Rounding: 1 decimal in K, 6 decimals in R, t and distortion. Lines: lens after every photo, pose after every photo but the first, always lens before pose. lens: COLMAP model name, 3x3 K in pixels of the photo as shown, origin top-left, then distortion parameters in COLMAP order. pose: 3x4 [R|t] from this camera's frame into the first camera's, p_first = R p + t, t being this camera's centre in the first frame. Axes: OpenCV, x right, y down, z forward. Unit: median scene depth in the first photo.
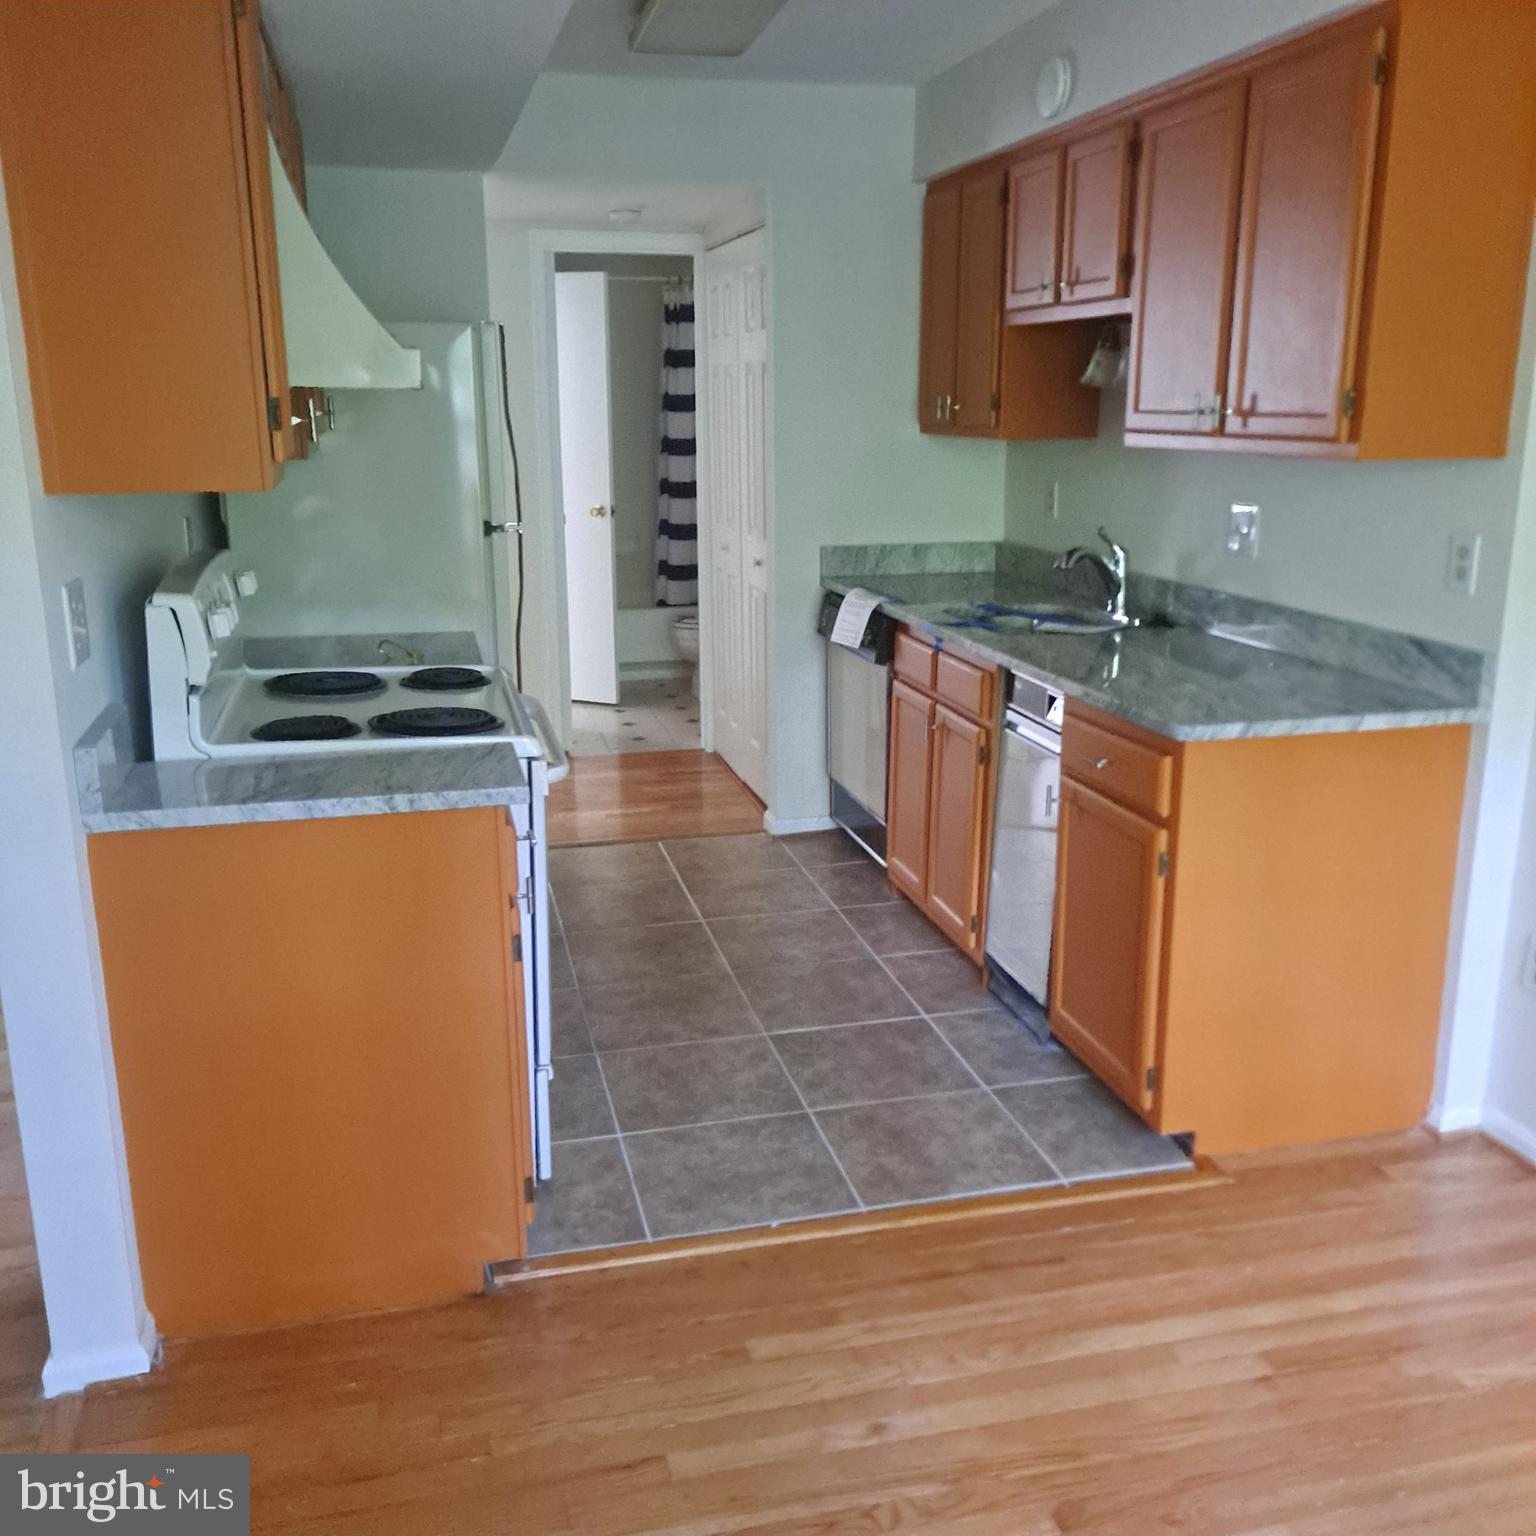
lens RADIAL K [[1484.0, 0, 791.9], [0, 1484.0, 766.9], [0, 0, 1]] dist [0.092169, -0.120324]
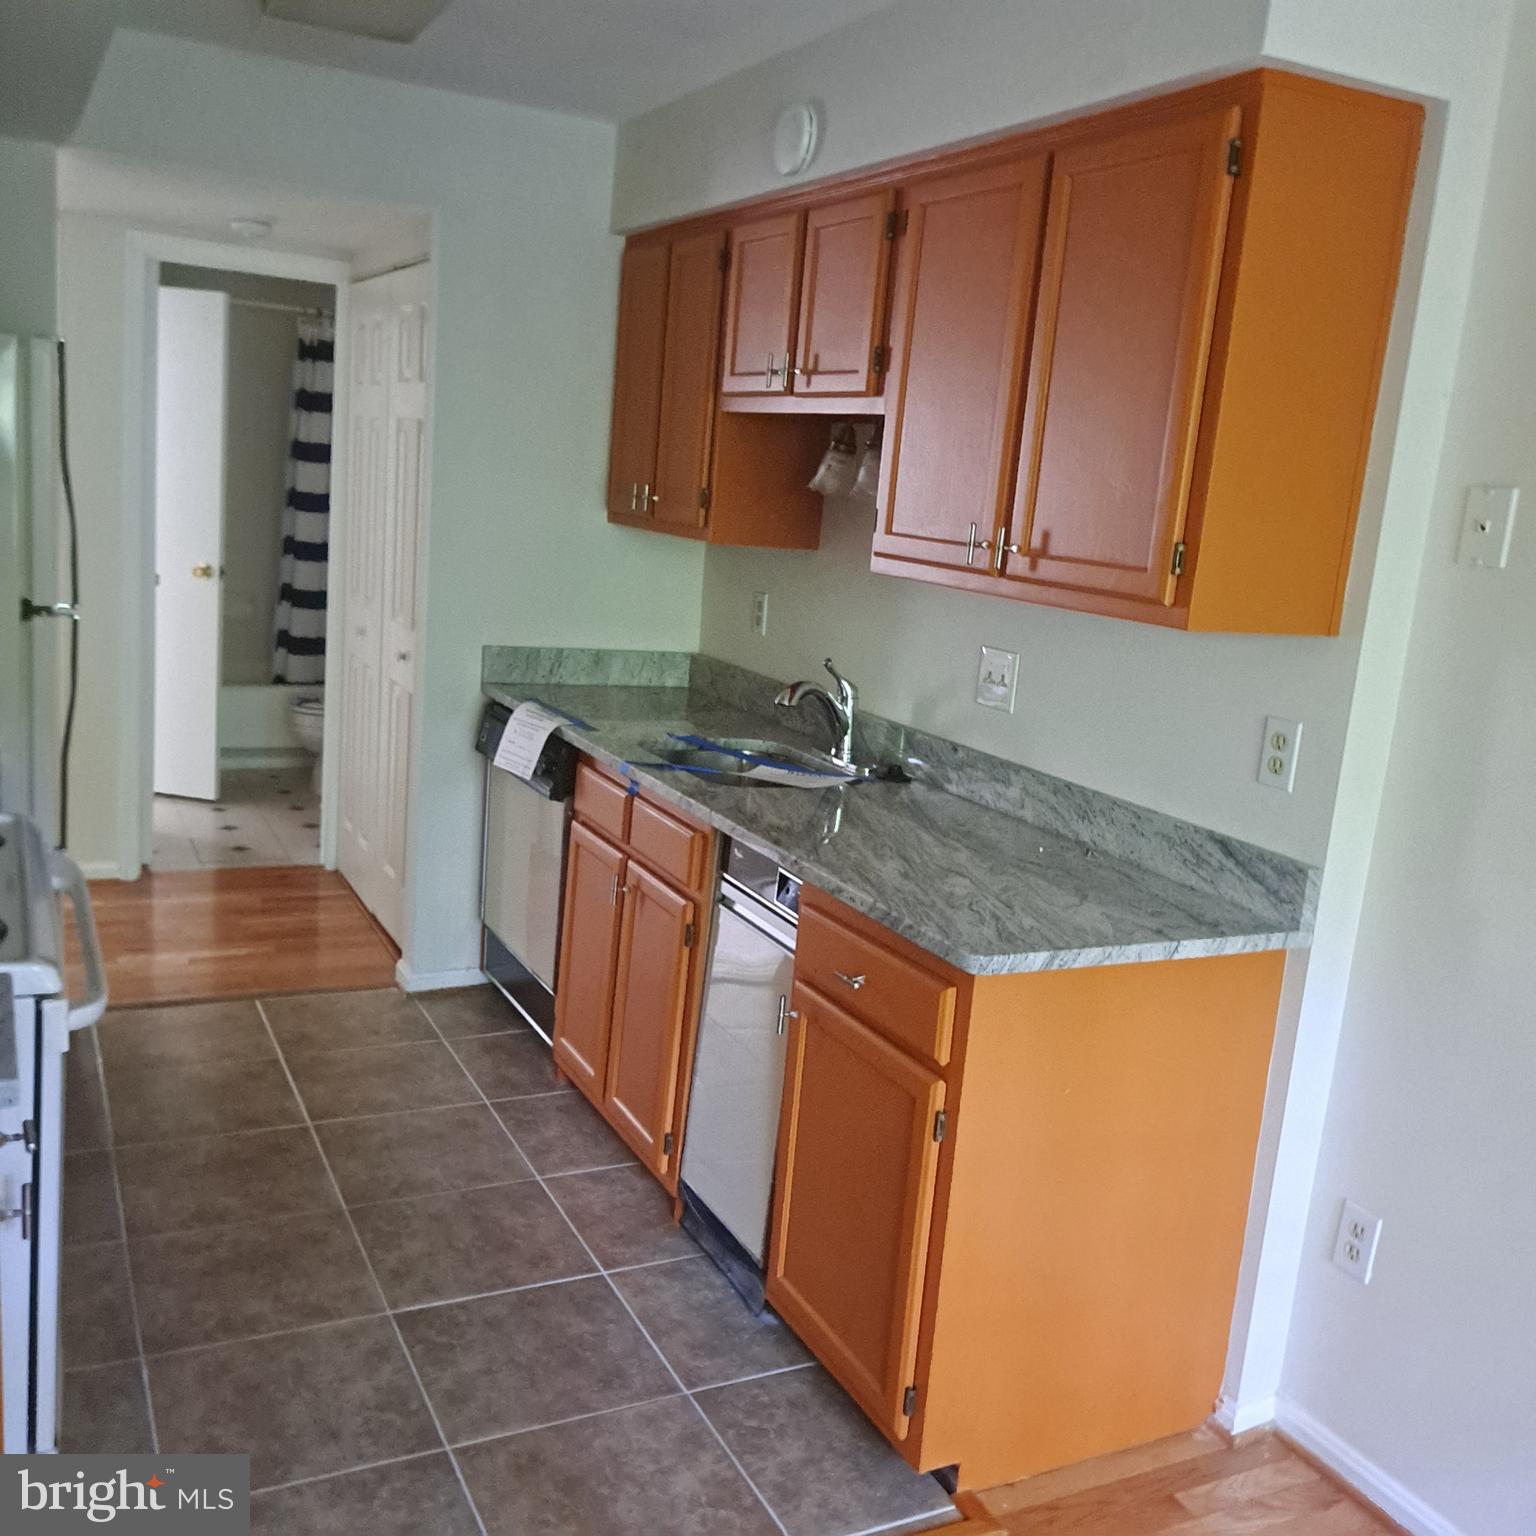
lens RADIAL K [[1484.0, 0, 791.9], [0, 1484.0, 766.9], [0, 0, 1]] dist [0.092169, -0.120324]
pose [[0.969610, 0.042789, 0.240886, -0.014069], [-0.032656, 0.998412, -0.045900, -0.059554], [-0.242468, 0.036638, 0.969467, 0.189144]]
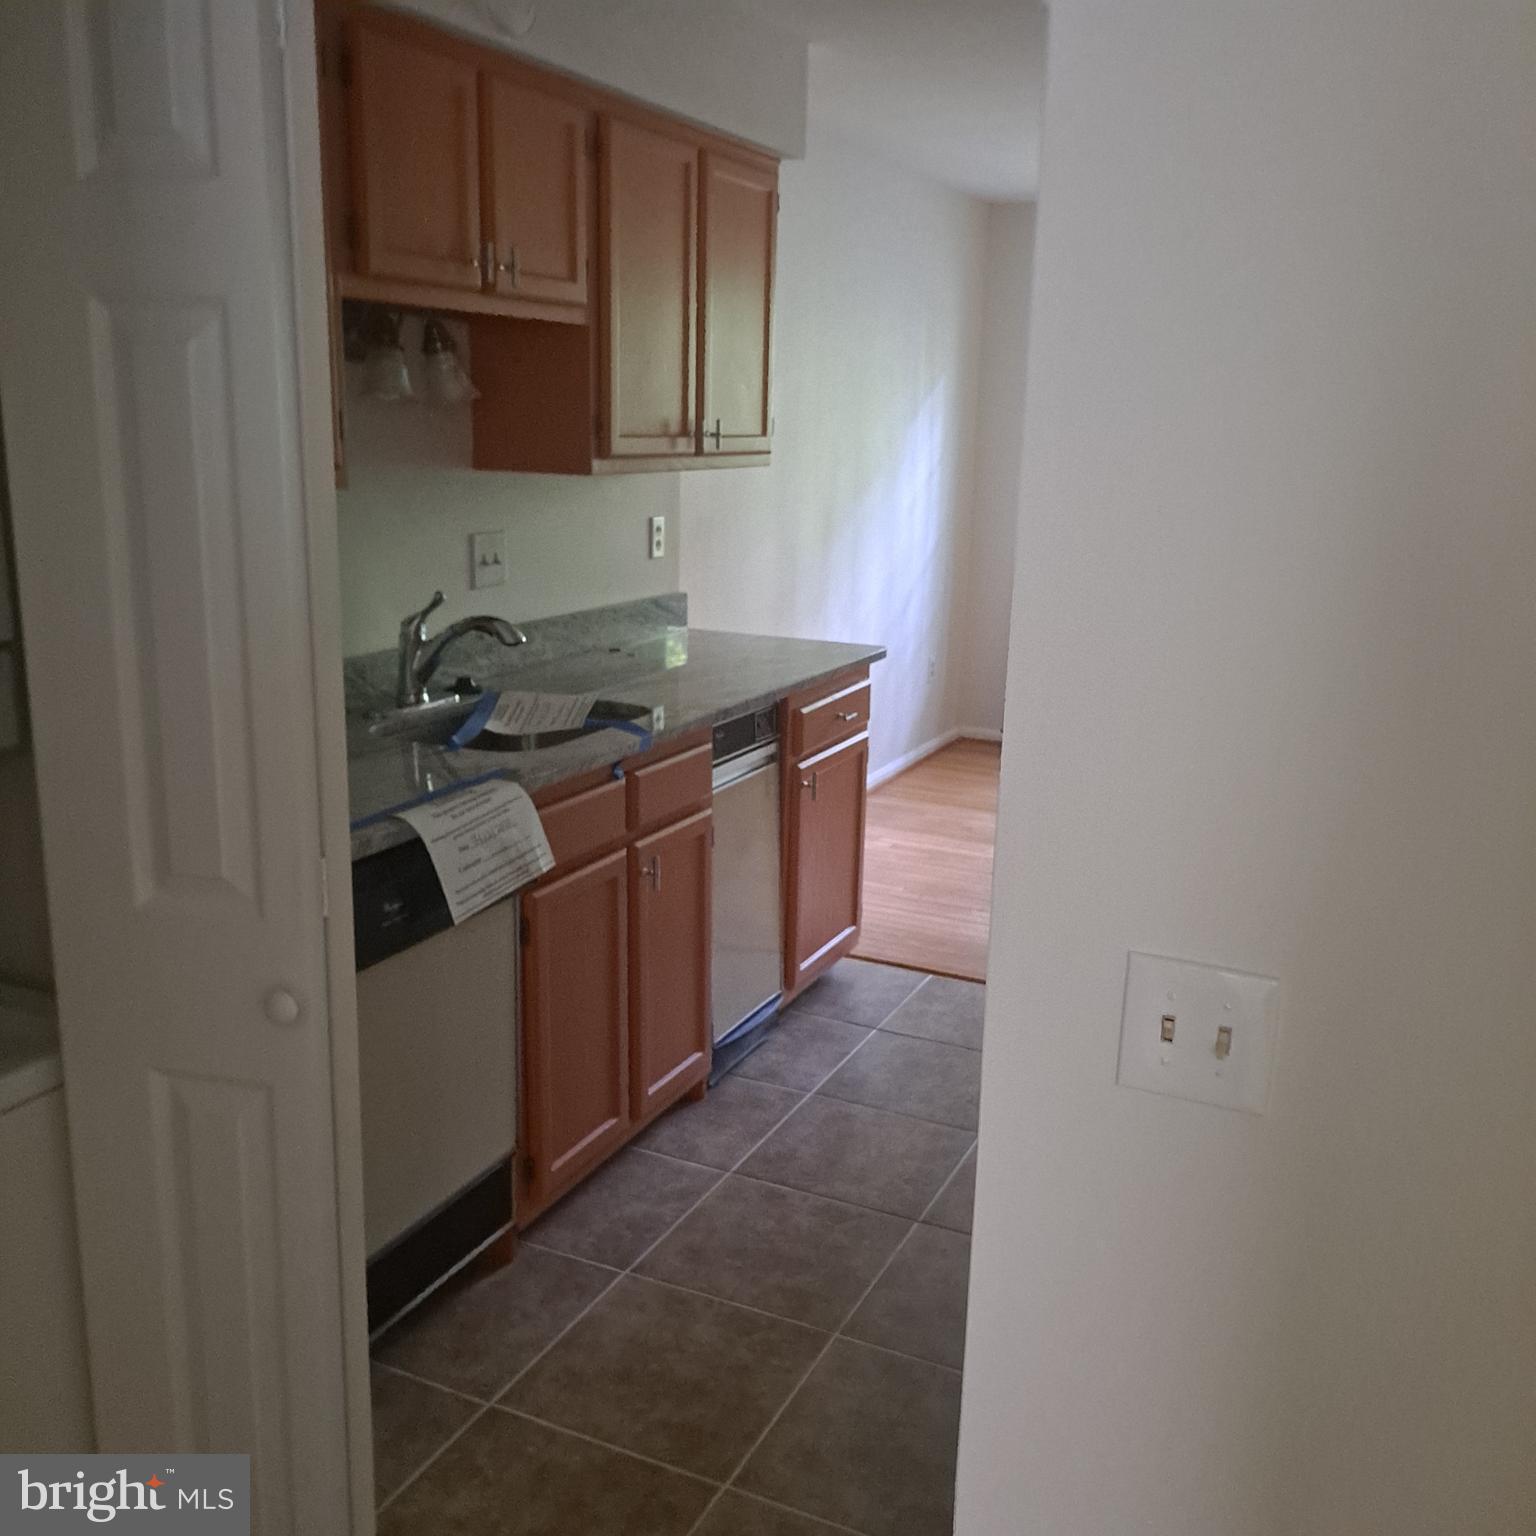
lens RADIAL K [[1484.0, 0, 791.9], [0, 1484.0, 766.9], [0, 0, 1]] dist [0.092169, -0.120324]
pose [[-0.770870, -0.165091, 0.615227, -0.406326], [0.132919, 0.902881, 0.408826, -0.368188], [-0.622970, 0.396927, -0.674060, 1.449729]]
